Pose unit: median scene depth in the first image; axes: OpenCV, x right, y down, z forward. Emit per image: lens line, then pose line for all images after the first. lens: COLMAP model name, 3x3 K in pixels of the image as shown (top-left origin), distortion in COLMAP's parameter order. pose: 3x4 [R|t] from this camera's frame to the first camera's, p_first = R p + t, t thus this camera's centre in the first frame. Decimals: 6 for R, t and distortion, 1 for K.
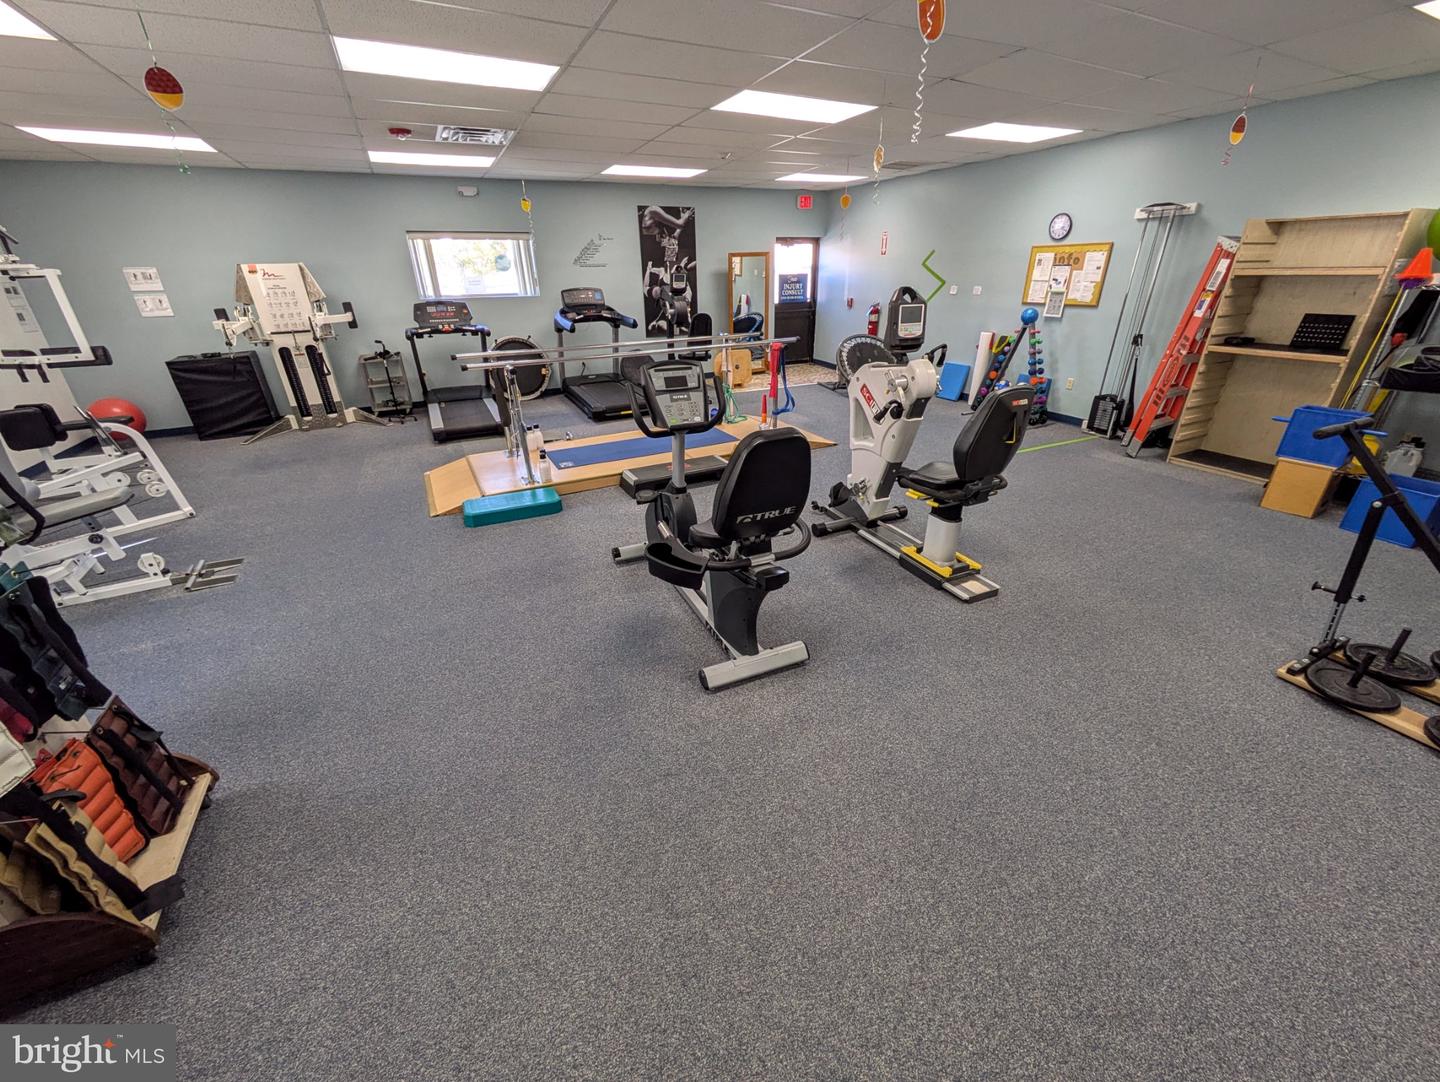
lens RADIAL K [[572.0, 0, 720.0], [0, 572.0, 541.0], [0, 0, 1]] dist [-0.001396, 0.000088]
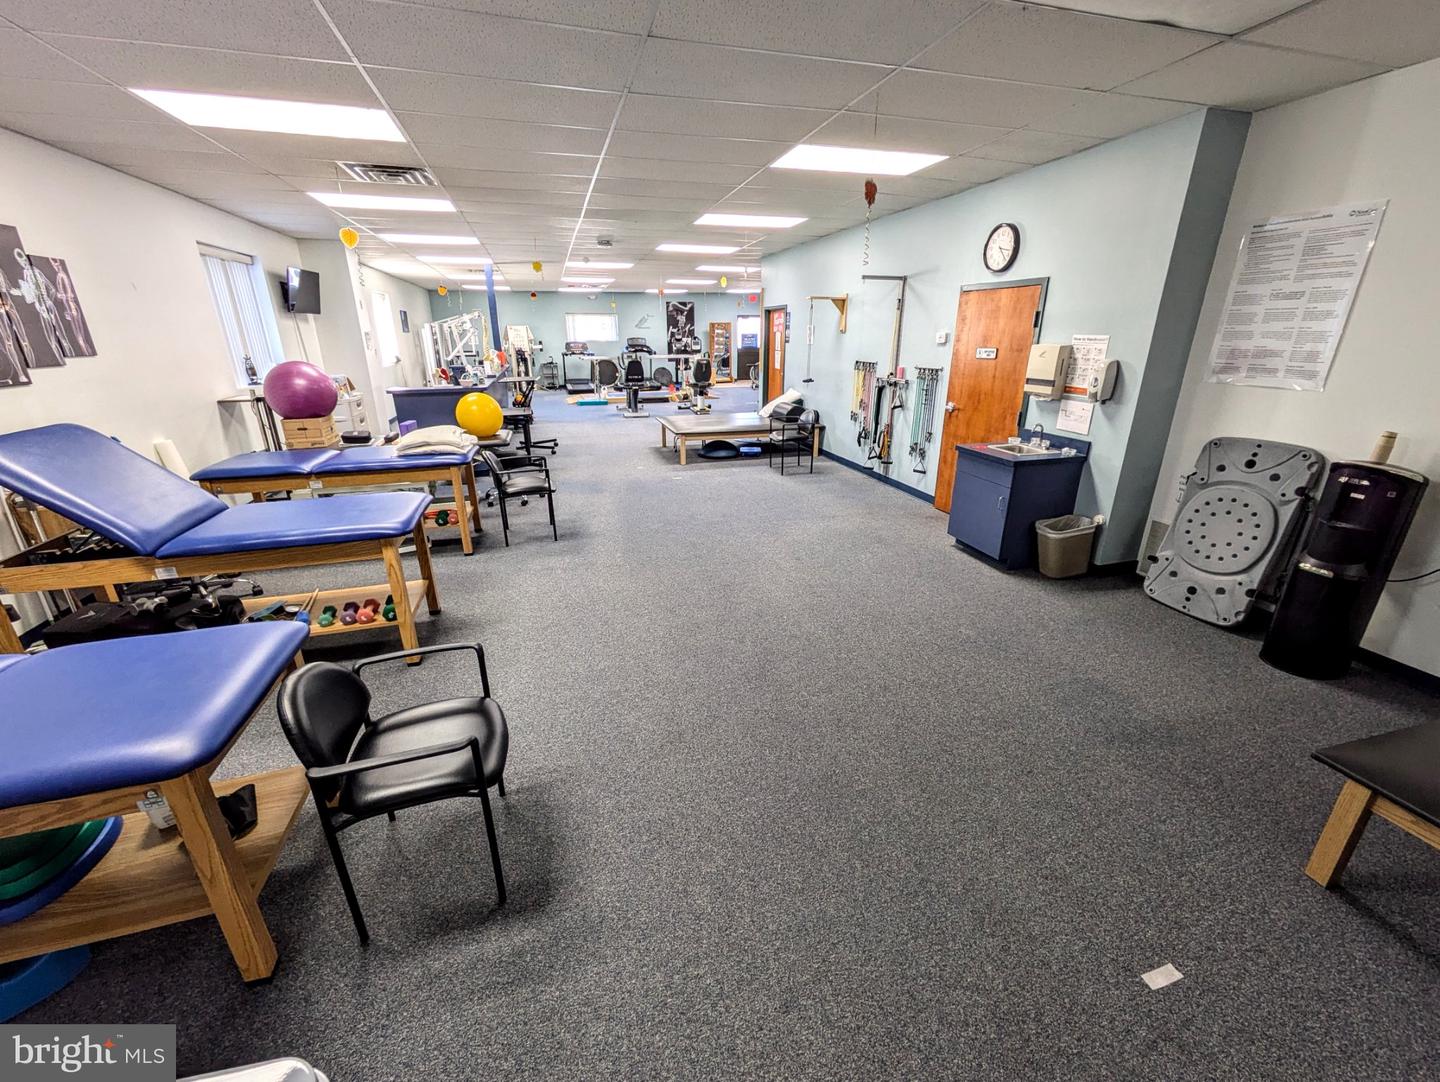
lens RADIAL K [[572.0, 0, 720.0], [0, 572.0, 541.0], [0, 0, 1]] dist [-0.001396, 0.000088]
pose [[0.984143, 0.074841, -0.160814, 0.472171], [-0.088552, 0.992866, -0.079849, 0.470538], [0.153691, 0.092824, 0.983749, -1.018450]]
